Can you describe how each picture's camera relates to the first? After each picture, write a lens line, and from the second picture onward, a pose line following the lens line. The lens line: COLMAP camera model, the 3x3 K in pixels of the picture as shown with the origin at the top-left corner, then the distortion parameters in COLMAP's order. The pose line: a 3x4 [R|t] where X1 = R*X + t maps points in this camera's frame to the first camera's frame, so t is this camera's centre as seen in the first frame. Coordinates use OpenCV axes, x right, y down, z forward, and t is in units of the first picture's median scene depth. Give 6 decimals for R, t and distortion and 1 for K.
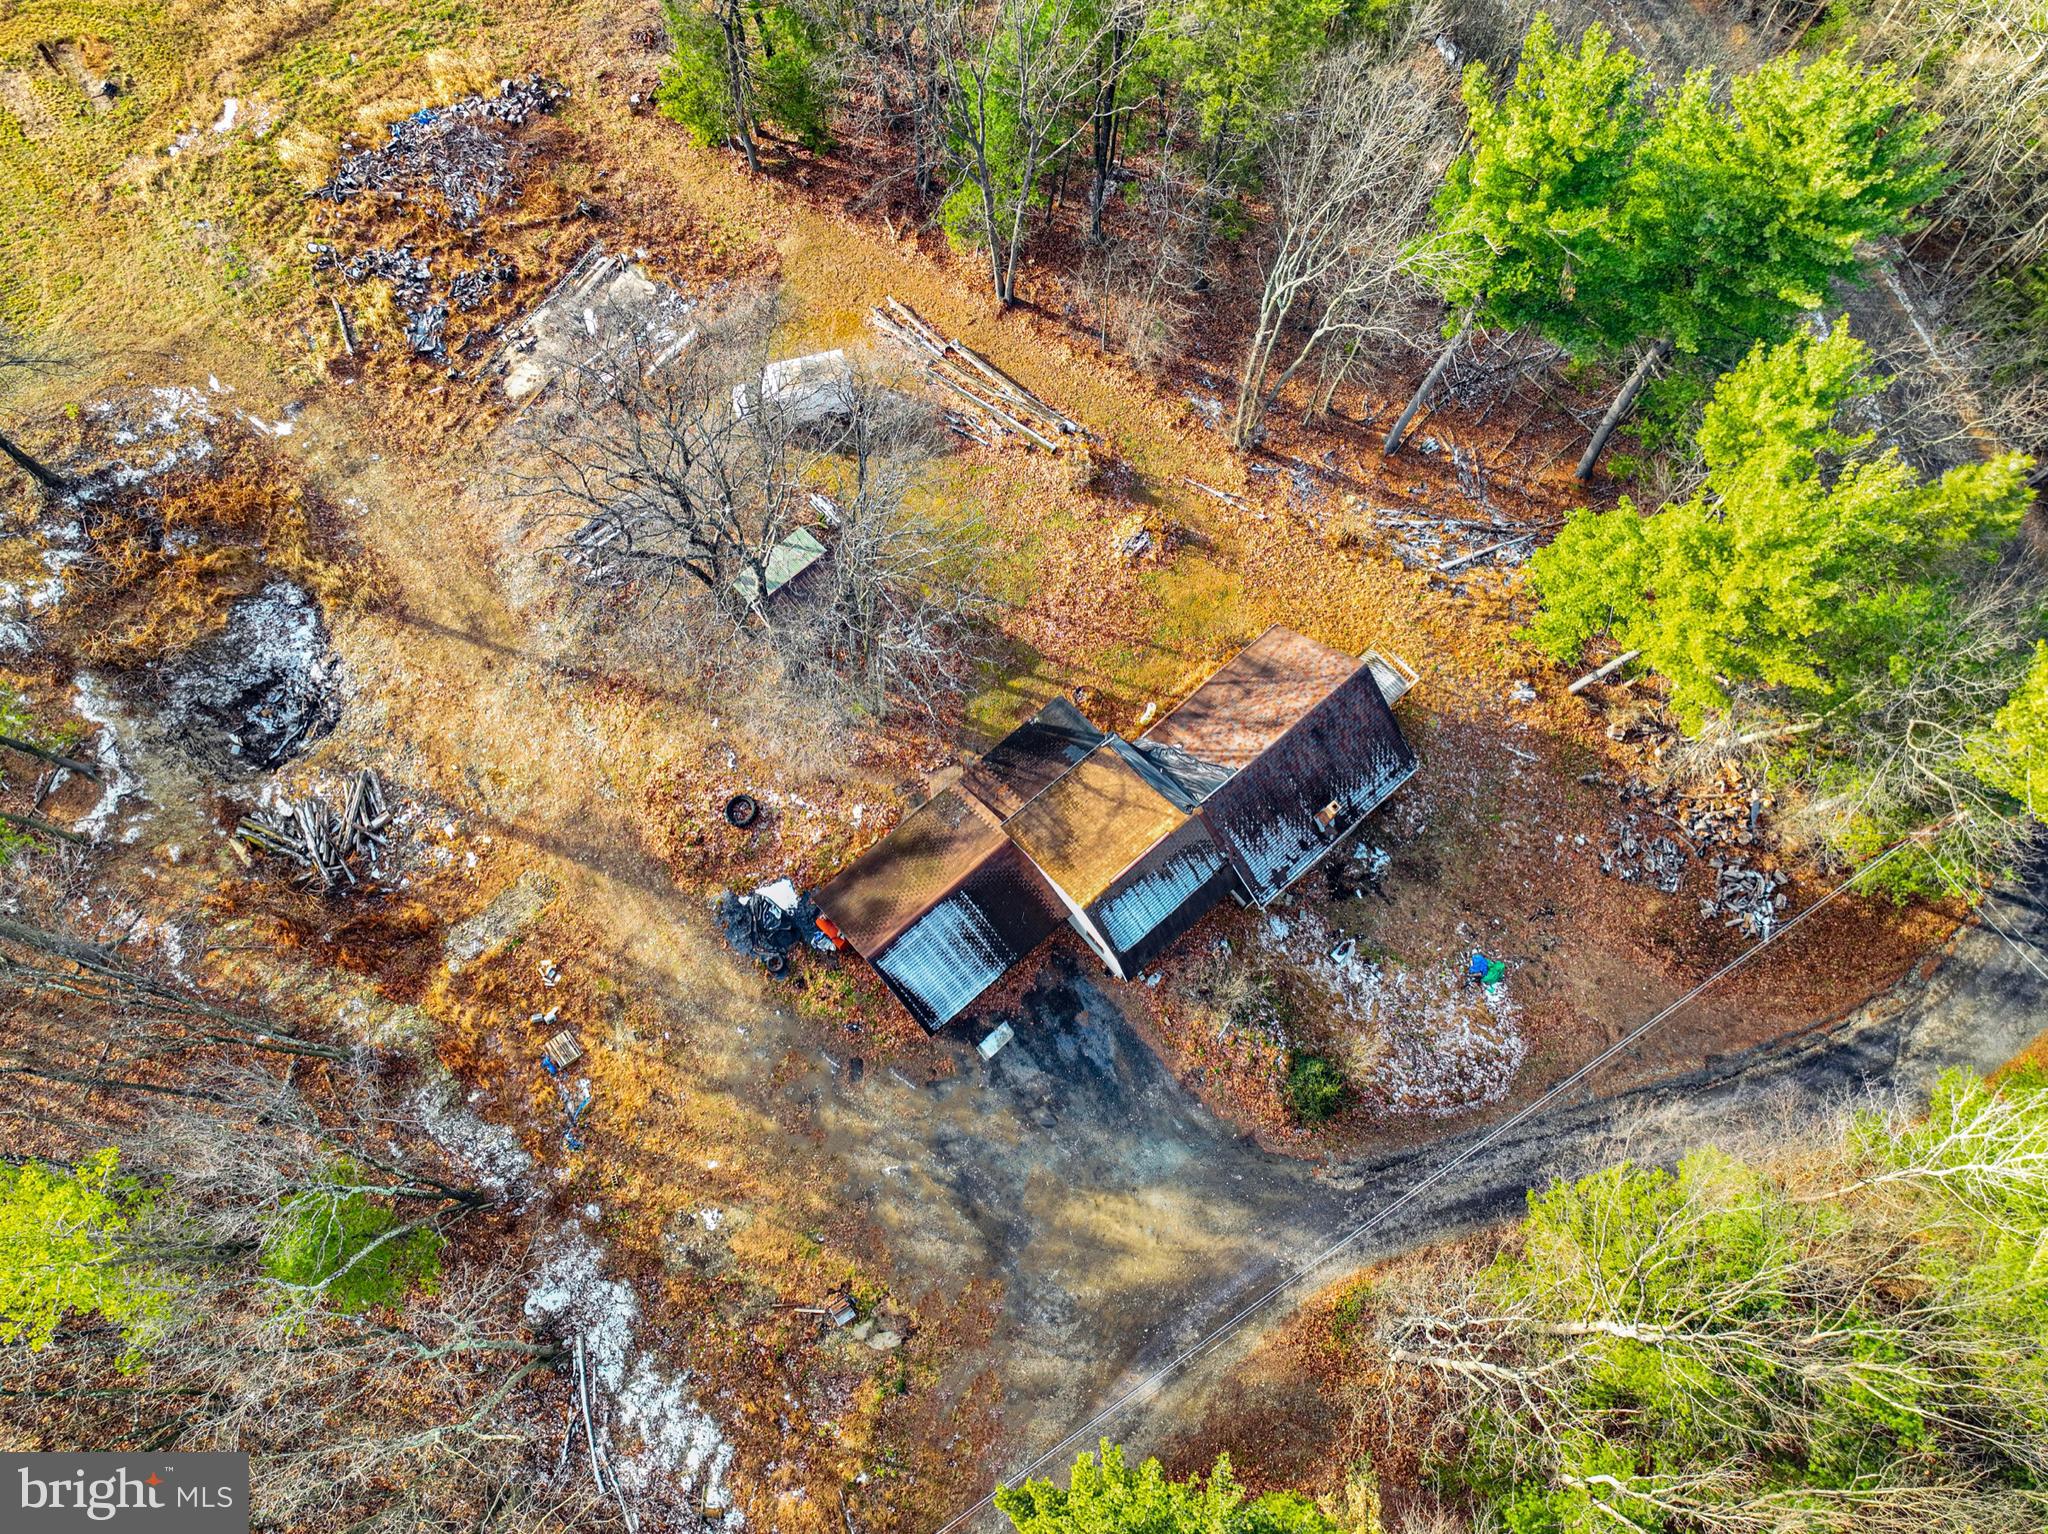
lens RADIAL K [[1456.2, 0, 1024.0], [0, 1456.2, 767.0], [0, 0, 1]] dist [0.003266, 0.011350]
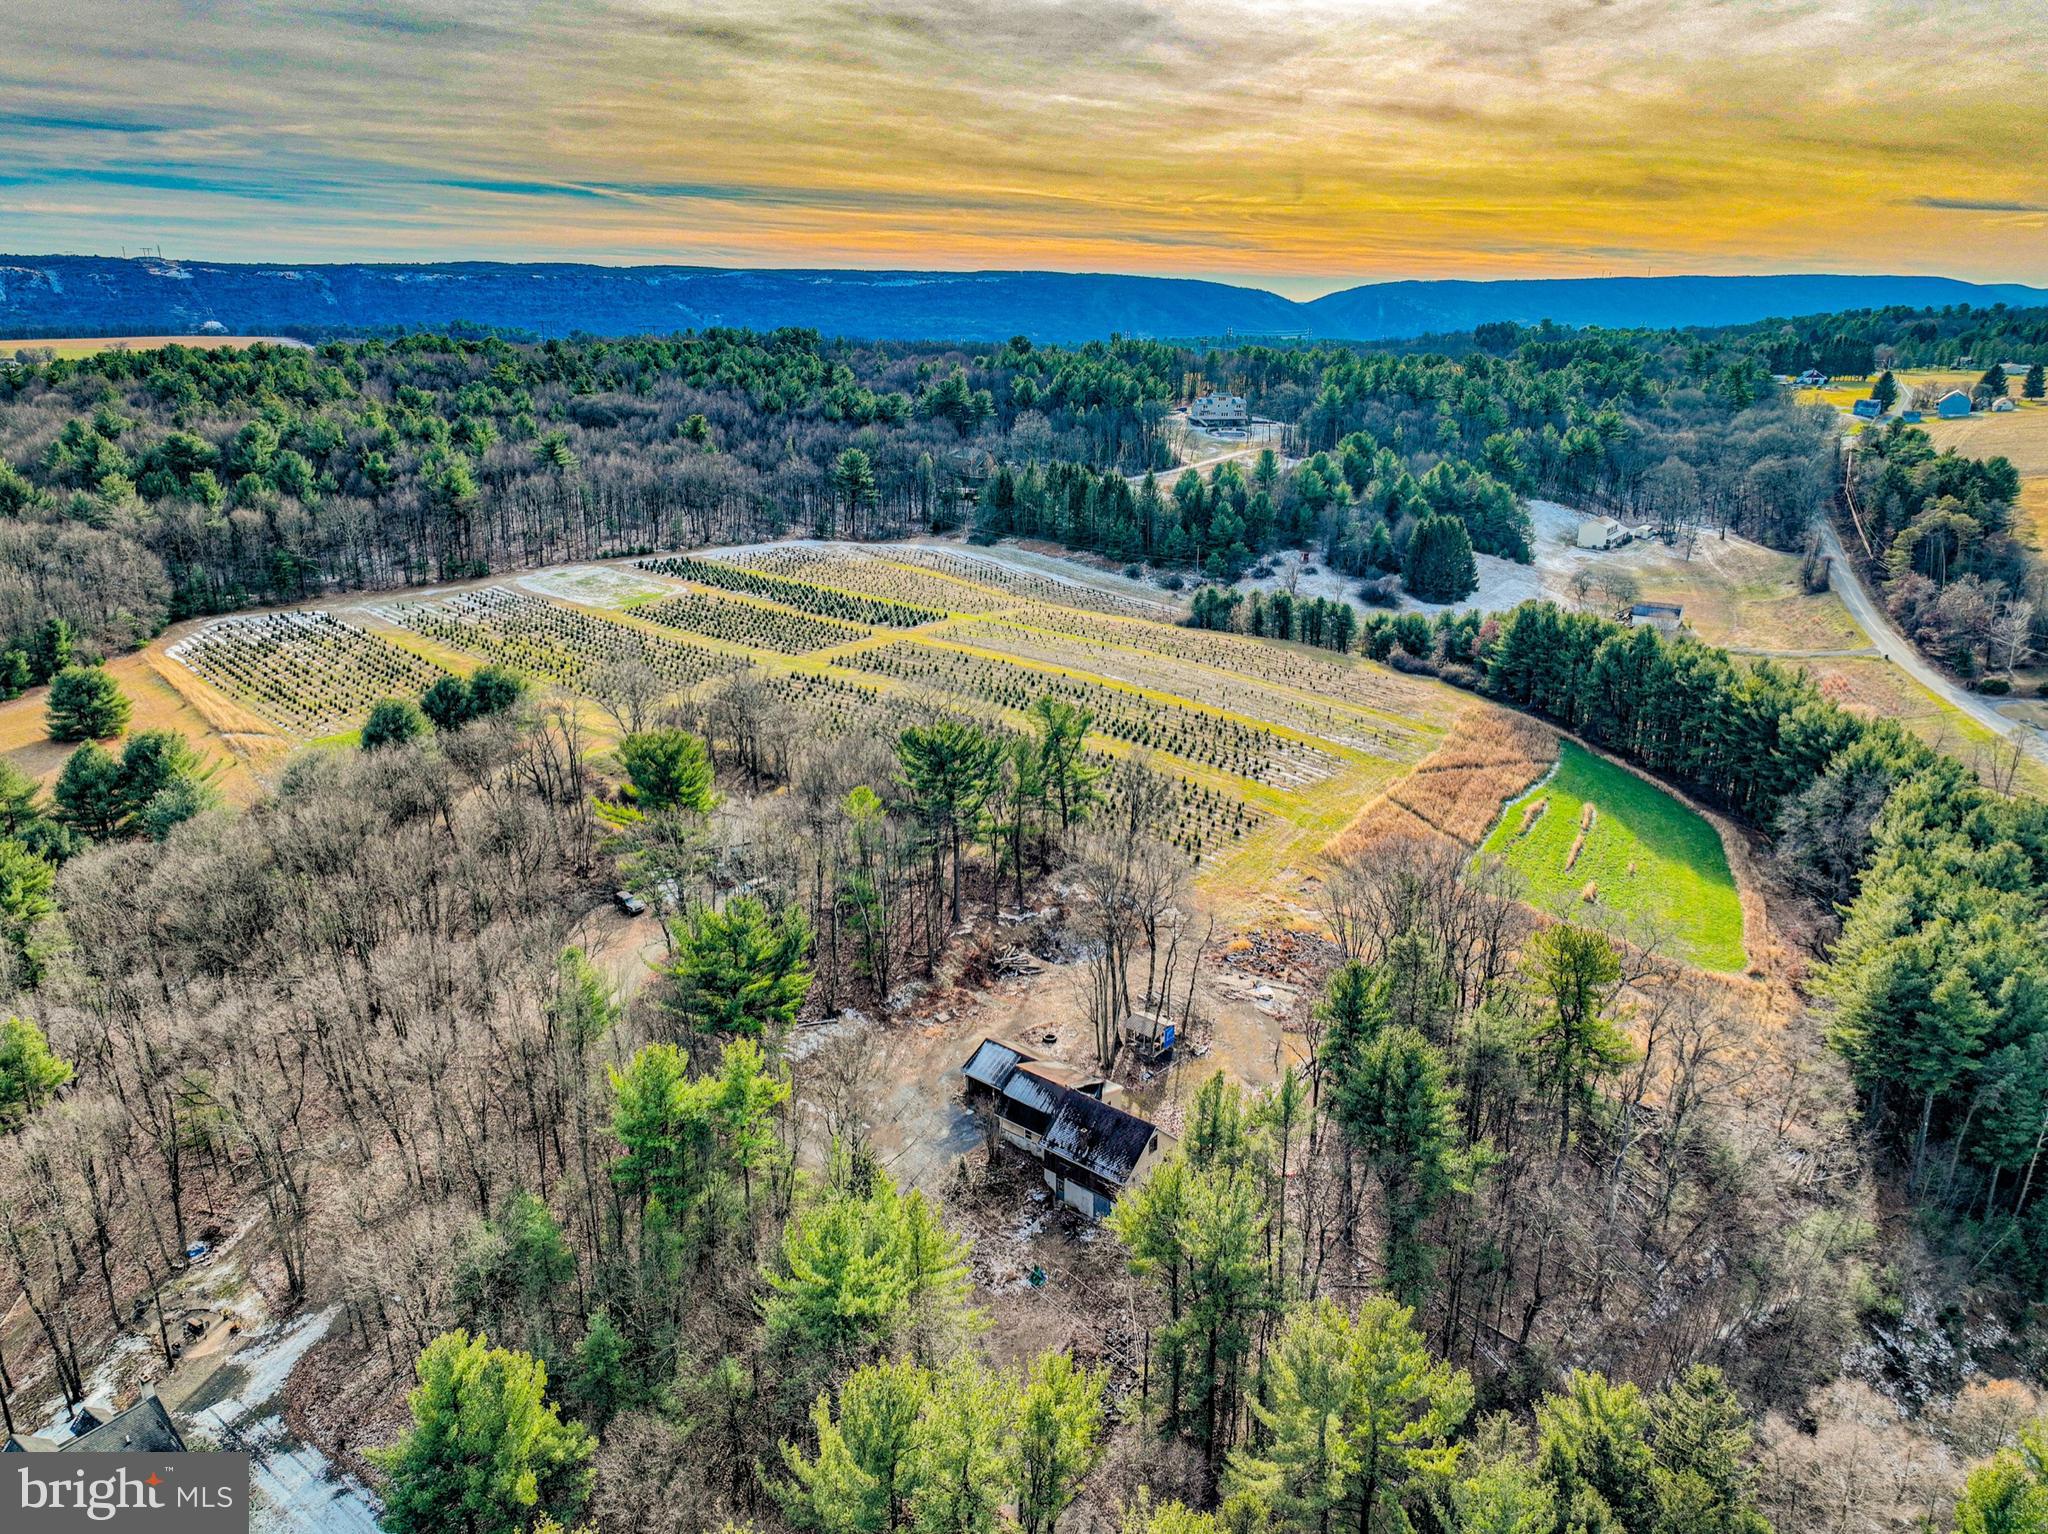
lens RADIAL K [[1434.6, 0, 1024.0], [0, 1434.6, 767.0], [0, 0, 1]] dist [0.003437, 0.005377]
pose [[0.150447, 0.313755, -0.937509, 1.664106], [-0.944520, 0.325682, -0.042576, 0.022686], [0.291971, 0.891902, 0.345345, -0.177740]]
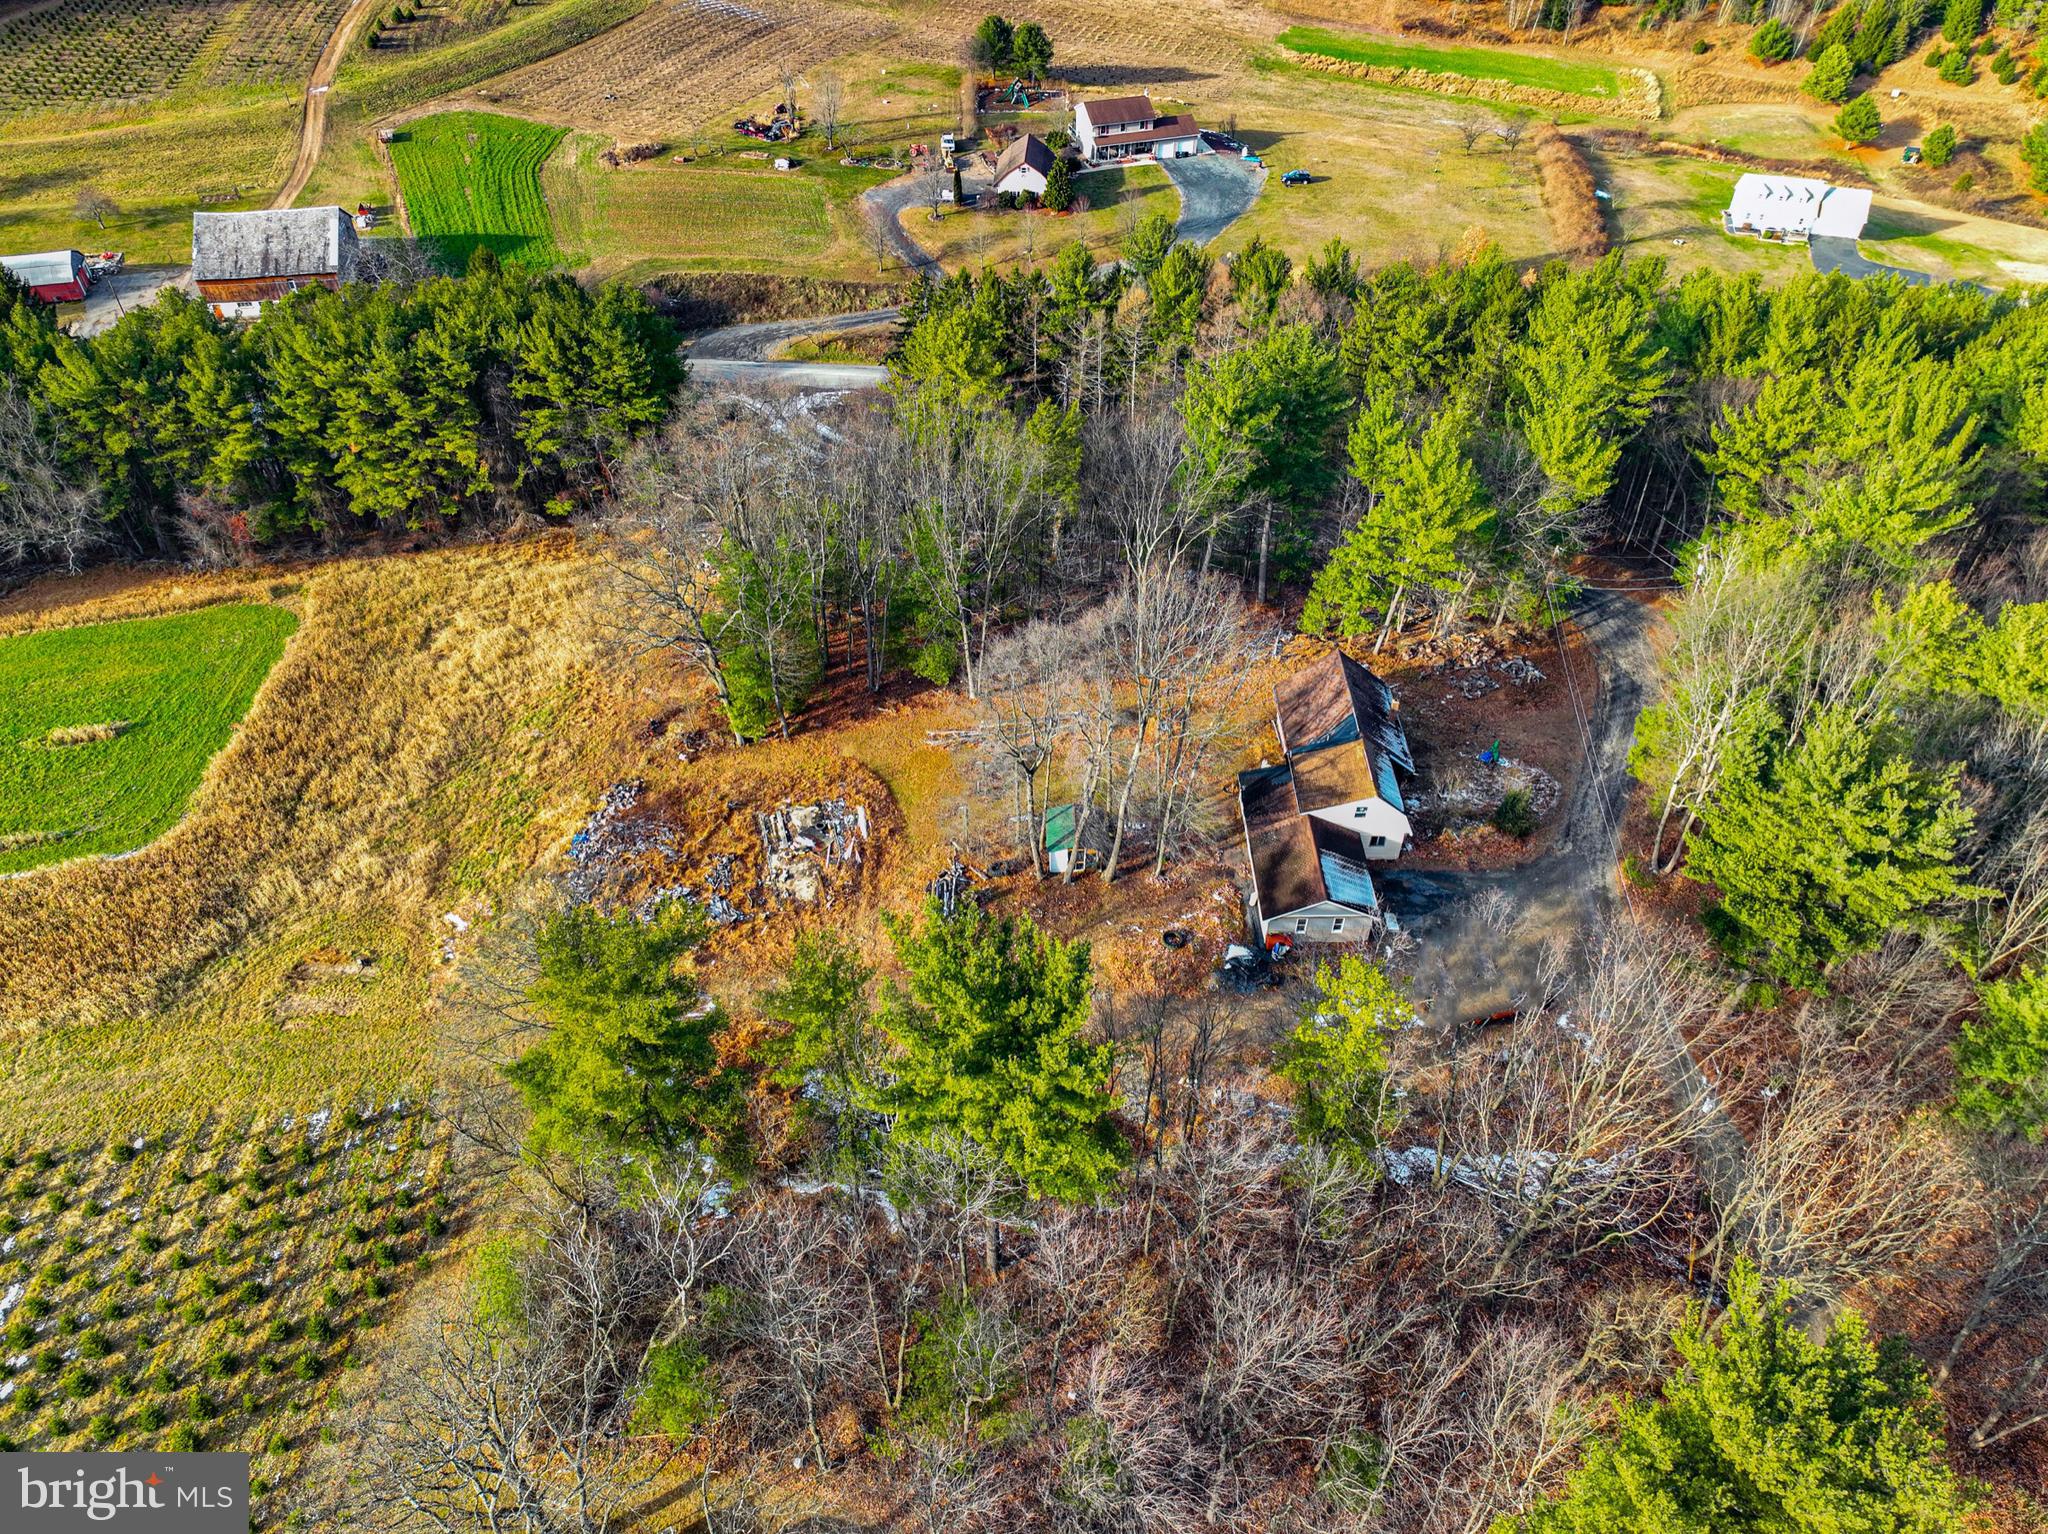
lens RADIAL K [[1435.6, 0, 1024.0], [0, 1435.6, 767.0], [0, 0, 1]] dist [-0.001518, 0.019930]
pose [[0.648296, -0.524532, 0.551886, -0.922560], [0.726280, 0.643595, -0.241460, 0.146285], [-0.228537, 0.557362, 0.798197, -0.216777]]
